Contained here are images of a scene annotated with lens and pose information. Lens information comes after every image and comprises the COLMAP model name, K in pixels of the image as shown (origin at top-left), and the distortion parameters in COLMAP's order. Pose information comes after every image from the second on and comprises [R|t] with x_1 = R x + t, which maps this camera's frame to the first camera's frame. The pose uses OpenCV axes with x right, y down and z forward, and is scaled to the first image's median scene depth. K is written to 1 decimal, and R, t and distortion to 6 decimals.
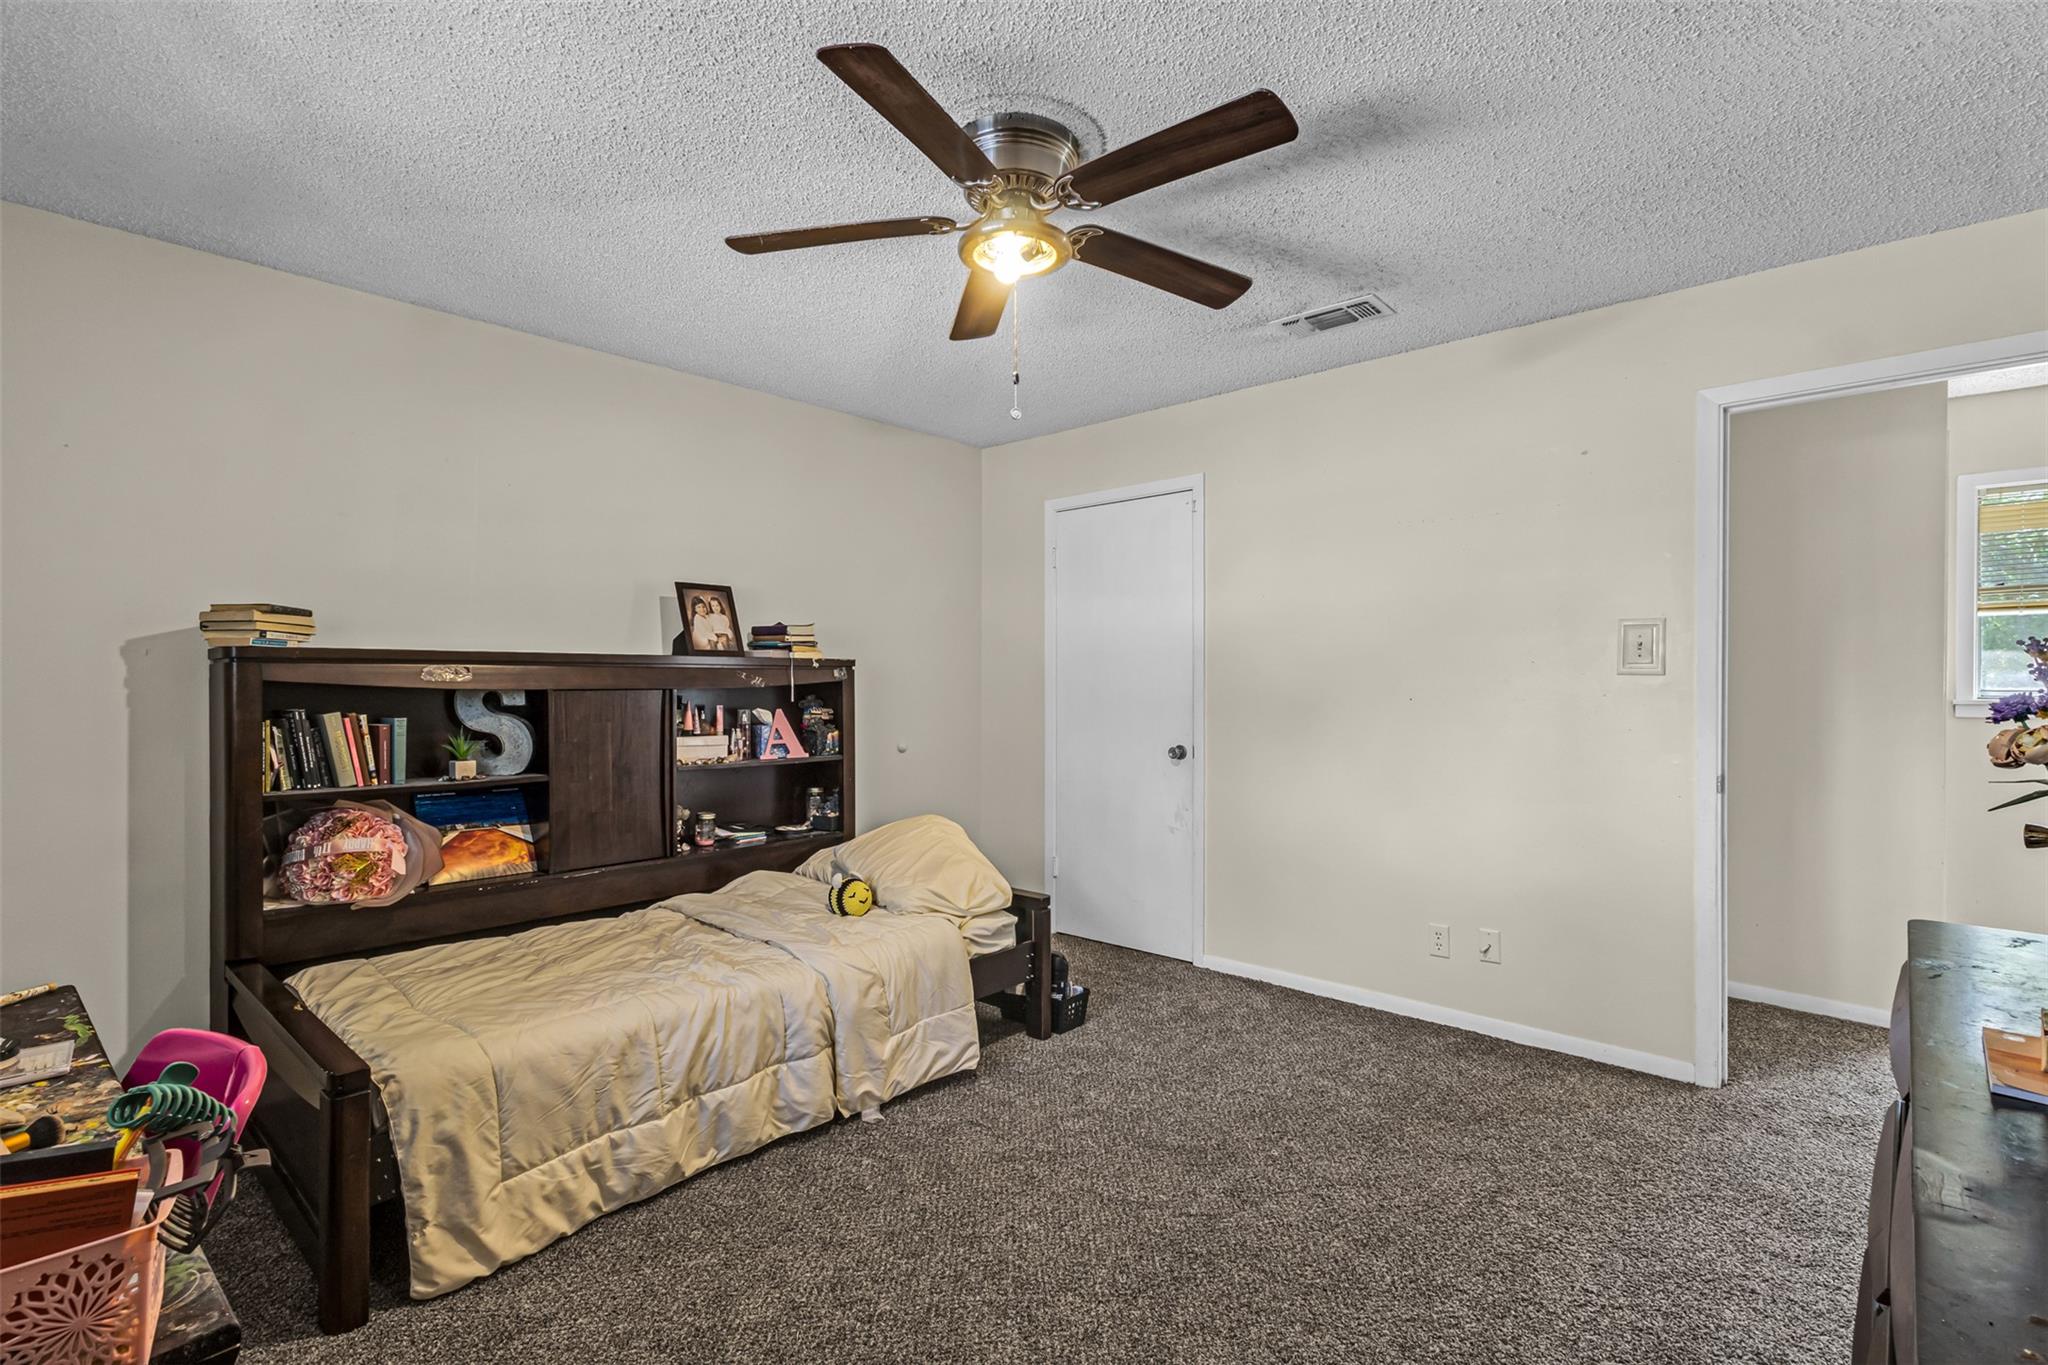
lens RADIAL K [[957.9, 0, 1025.0], [0, 957.9, 680.9], [0, 0, 1]] dist [0.004159, 0.000016]
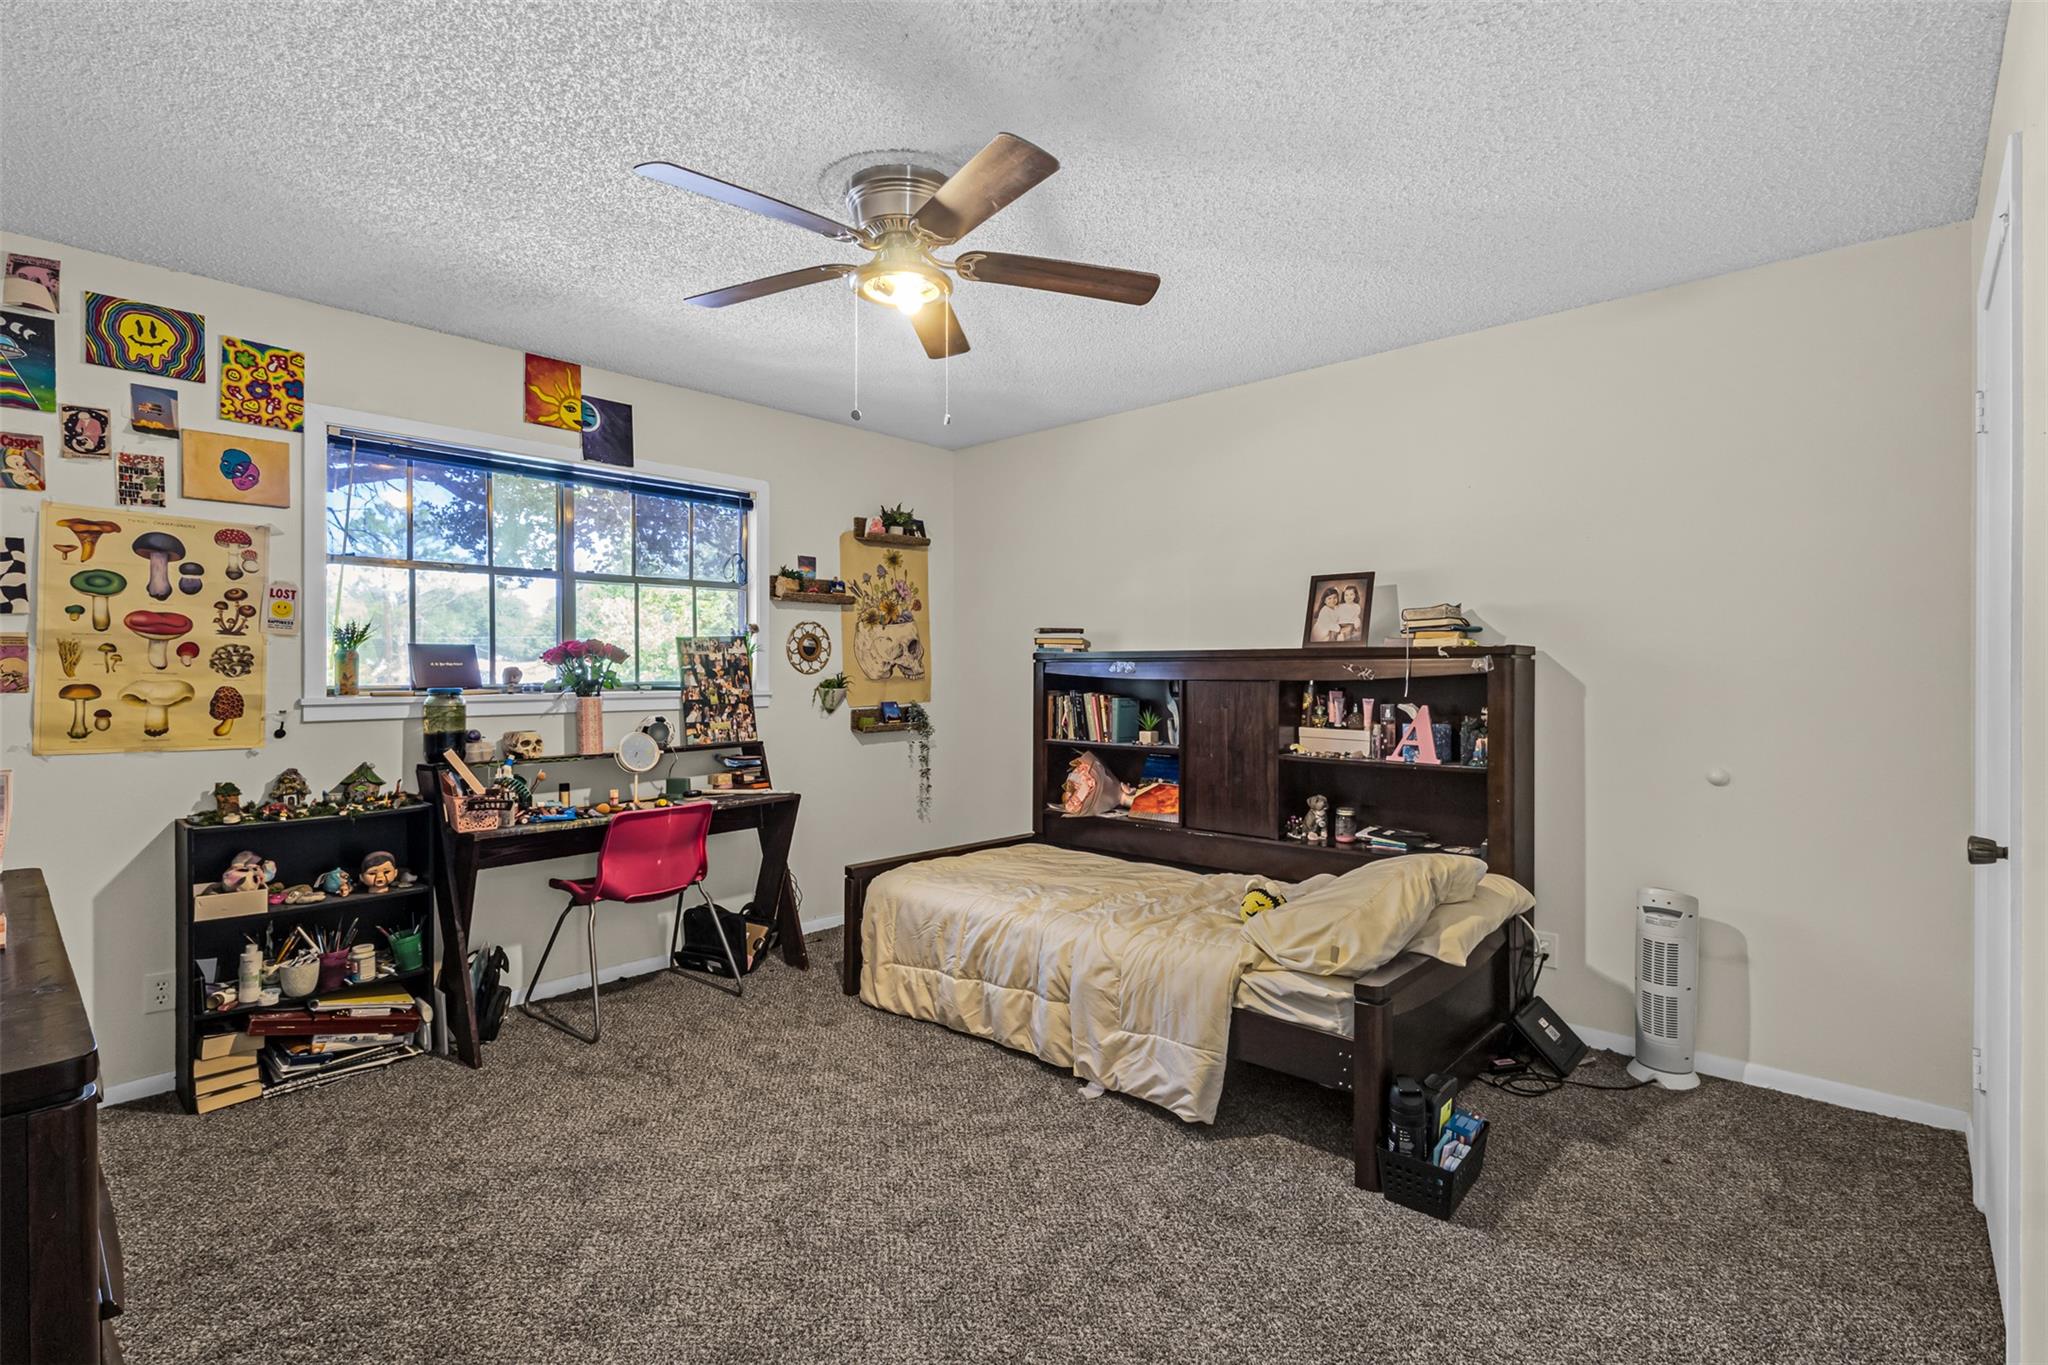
lens RADIAL K [[957.9, 0, 1023.9], [0, 957.9, 679.9], [0, 0, 1]] dist [0.004159, 0.000016]
pose [[-0.003388, 0.007685, -0.999965, 0.825078], [0.002602, 0.999967, 0.007676, -0.001546], [0.999991, -0.002576, -0.003408, 0.870495]]
